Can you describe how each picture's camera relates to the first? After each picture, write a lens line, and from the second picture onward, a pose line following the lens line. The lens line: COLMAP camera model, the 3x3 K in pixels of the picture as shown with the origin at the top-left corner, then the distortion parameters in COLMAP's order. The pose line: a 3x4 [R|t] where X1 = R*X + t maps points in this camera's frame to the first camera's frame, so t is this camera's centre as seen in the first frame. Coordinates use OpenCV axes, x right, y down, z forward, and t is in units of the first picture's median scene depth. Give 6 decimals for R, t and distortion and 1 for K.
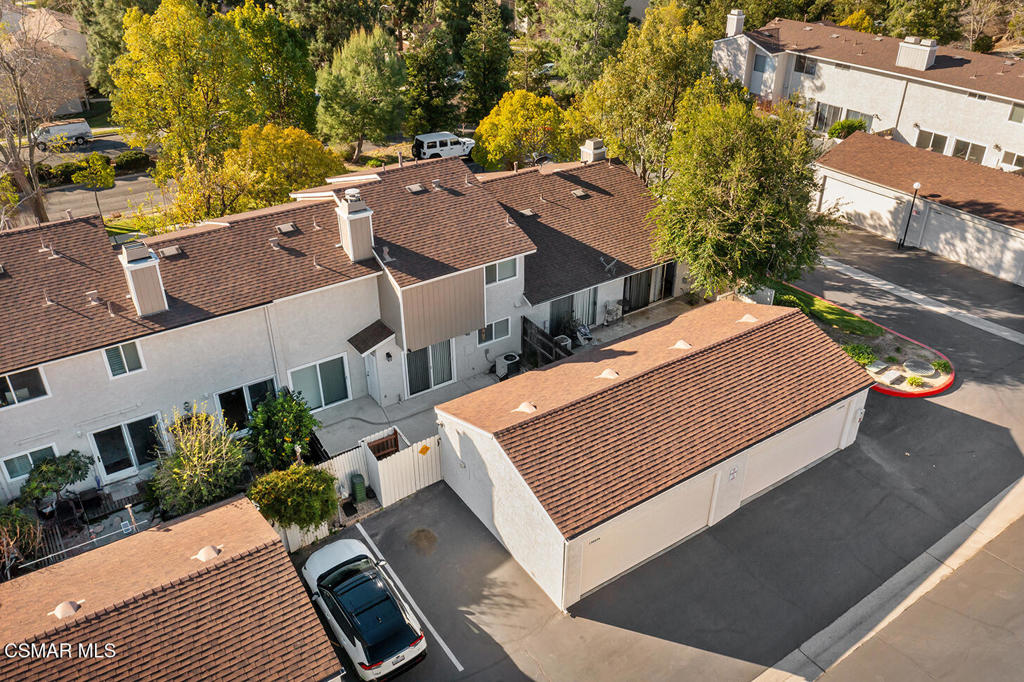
lens RADIAL K [[806.5, 0, 512.0], [0, 806.5, 341.0], [0, 0, 1]] dist [-0.008234, -0.003529]
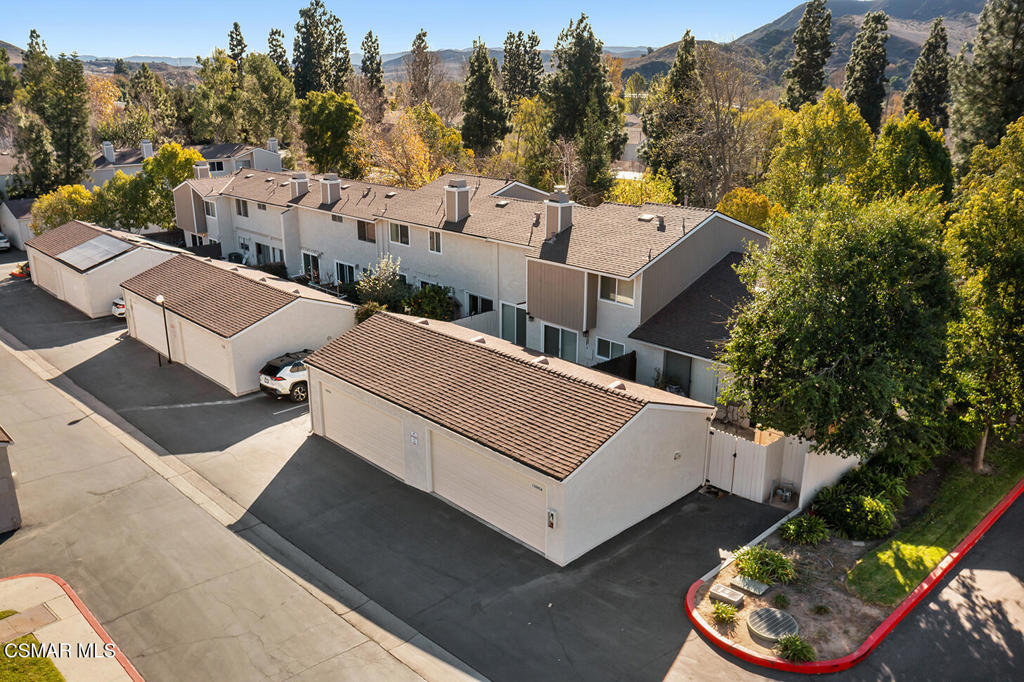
lens RADIAL K [[806.5, 0, 512.0], [0, 806.5, 341.0], [0, 0, 1]] dist [-0.008234, -0.003529]
pose [[0.169354, 0.301293, -0.938372, 0.967447], [-0.501706, 0.845879, 0.181049, -0.152174], [0.848298, 0.440126, 0.294414, 0.581892]]
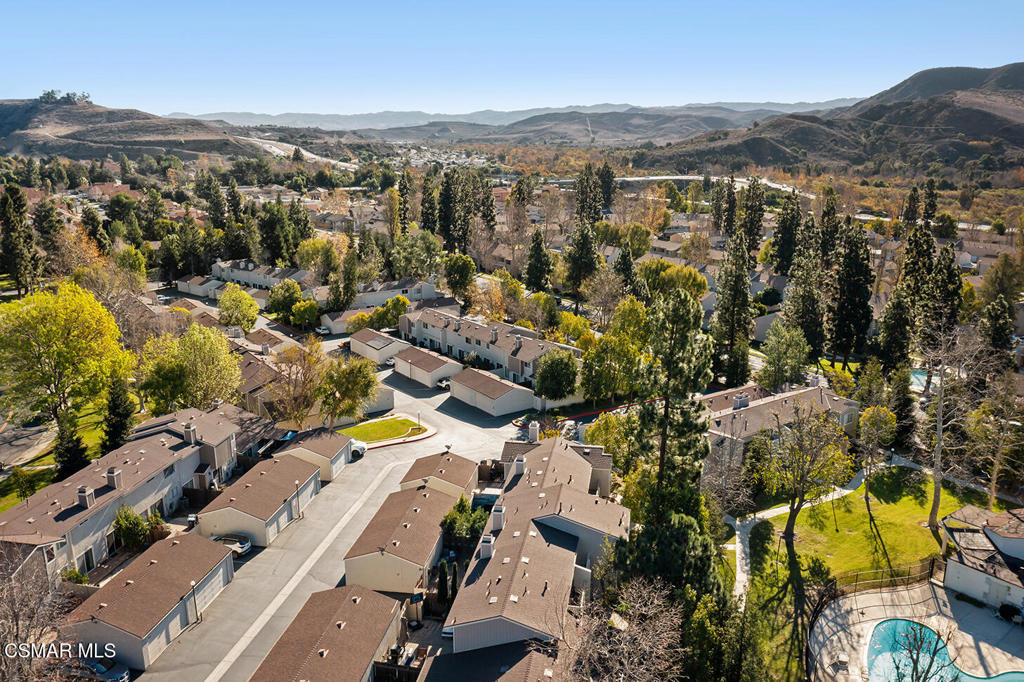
lens RADIAL K [[806.5, 0, 512.0], [0, 806.5, 341.0], [0, 0, 1]] dist [-0.008234, -0.003529]
pose [[0.017614, 0.248729, -0.968413, 3.820321], [-0.507485, 0.836752, 0.205683, -0.958538], [0.861481, 0.487832, 0.140965, 0.282195]]
